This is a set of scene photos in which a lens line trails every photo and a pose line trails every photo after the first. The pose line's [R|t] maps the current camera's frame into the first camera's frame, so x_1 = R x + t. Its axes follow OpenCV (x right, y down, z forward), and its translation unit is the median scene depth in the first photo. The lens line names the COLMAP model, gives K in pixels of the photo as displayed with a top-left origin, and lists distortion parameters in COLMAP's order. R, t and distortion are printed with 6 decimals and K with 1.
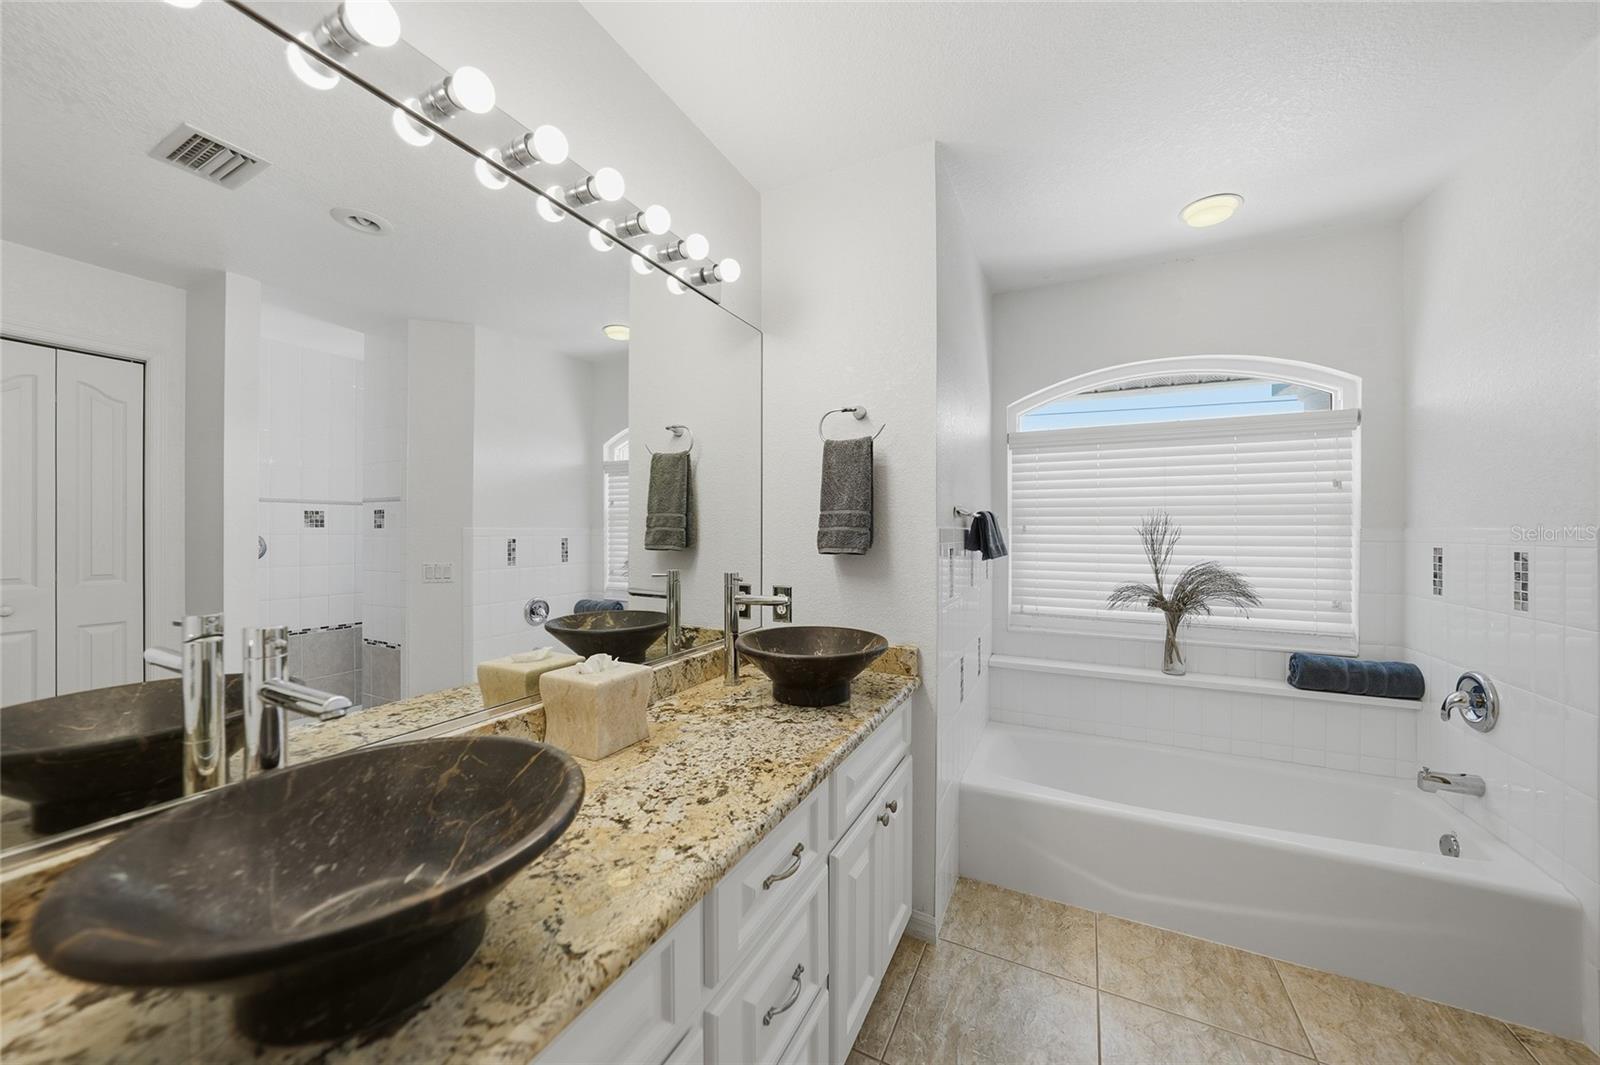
lens RADIAL K [[559.4, 0, 796.5], [0, 559.4, 530.6], [0, 0, 1]] dist [-0.020618, 0.003871]
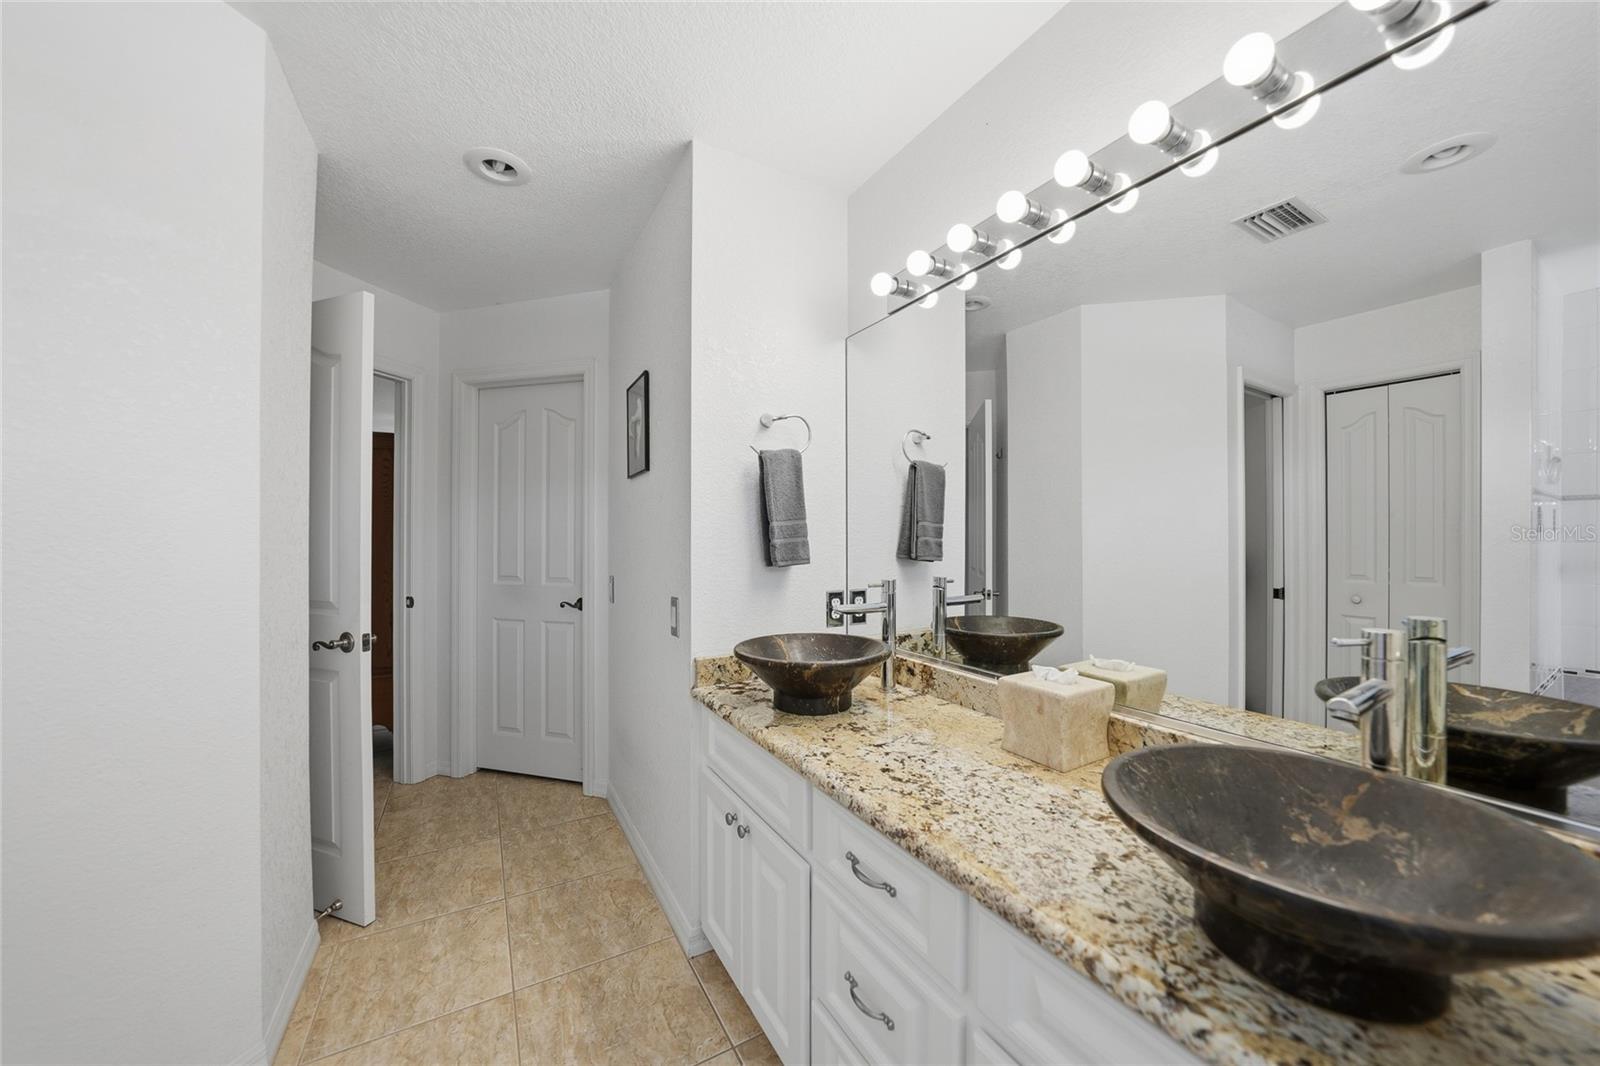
lens RADIAL K [[559.4, 0, 789.8], [0, 559.4, 535.8], [0, 0, 1]] dist [-0.020618, 0.003871]
pose [[-0.551547, -0.002277, -0.834140, 0.441203], [0.000729, 0.999995, -0.003212, 0.000193], [0.834143, -0.002380, -0.551543, 0.709967]]
